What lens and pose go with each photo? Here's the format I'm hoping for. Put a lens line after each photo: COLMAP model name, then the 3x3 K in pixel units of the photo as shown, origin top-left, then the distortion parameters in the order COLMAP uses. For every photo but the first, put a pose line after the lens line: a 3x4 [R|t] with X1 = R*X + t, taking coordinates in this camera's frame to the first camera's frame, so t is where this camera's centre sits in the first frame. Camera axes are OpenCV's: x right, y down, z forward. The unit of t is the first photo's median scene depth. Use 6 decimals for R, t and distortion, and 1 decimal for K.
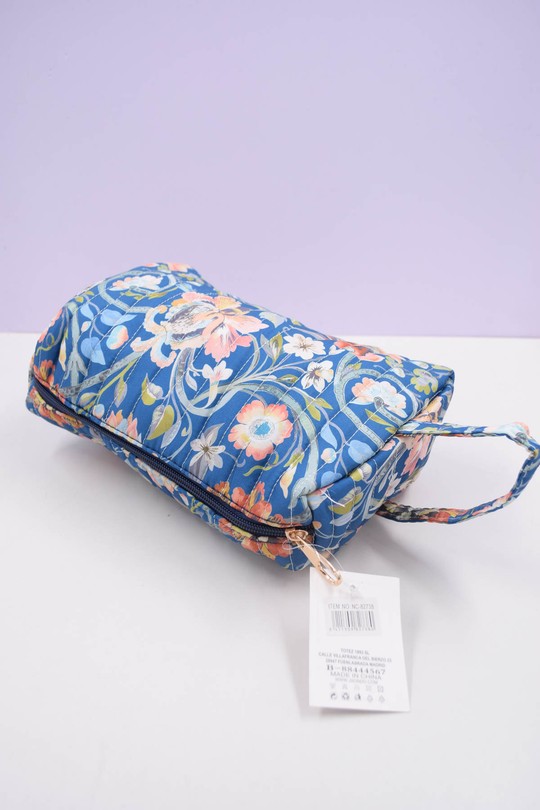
lens RADIAL K [[706.7, 0, 274.9], [0, 706.7, 422.5], [0, 0, 1]] dist [-0.169679, 0.002398]
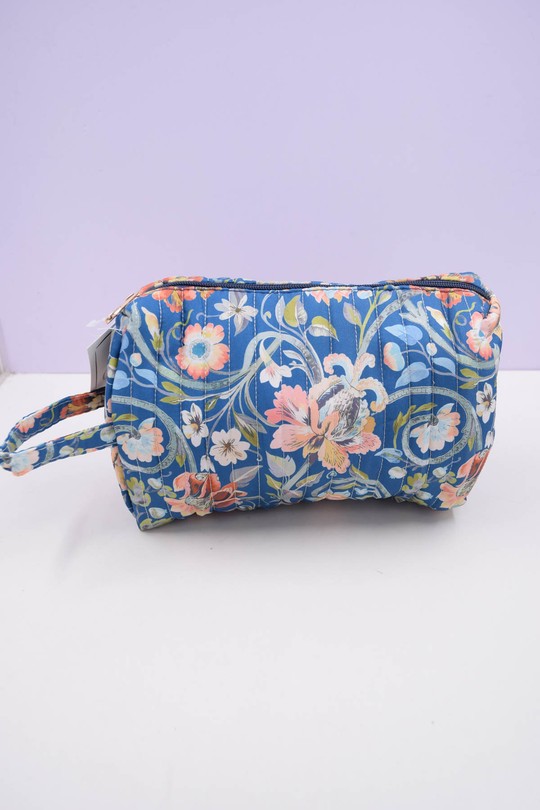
lens RADIAL K [[706.7, 0, 274.9], [0, 706.7, 422.5], [0, 0, 1]] dist [-0.169679, 0.002398]
pose [[-0.791866, 0.593029, 0.145824, -0.190243], [-0.469952, -0.744231, 0.474621, -0.615248], [0.389991, 0.307306, 0.868027, 0.099292]]
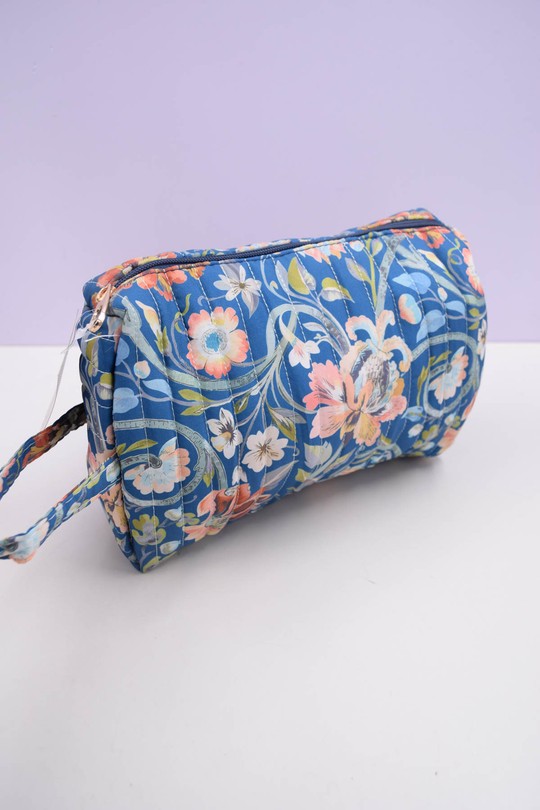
lens RADIAL K [[706.7, 0, 274.9], [0, 706.7, 422.5], [0, 0, 1]] dist [-0.169679, 0.002398]
pose [[-0.646912, 0.757006, -0.091905, 0.088658], [-0.758954, -0.627444, 0.174077, -0.251853], [0.074112, 0.182365, 0.980434, 0.124863]]
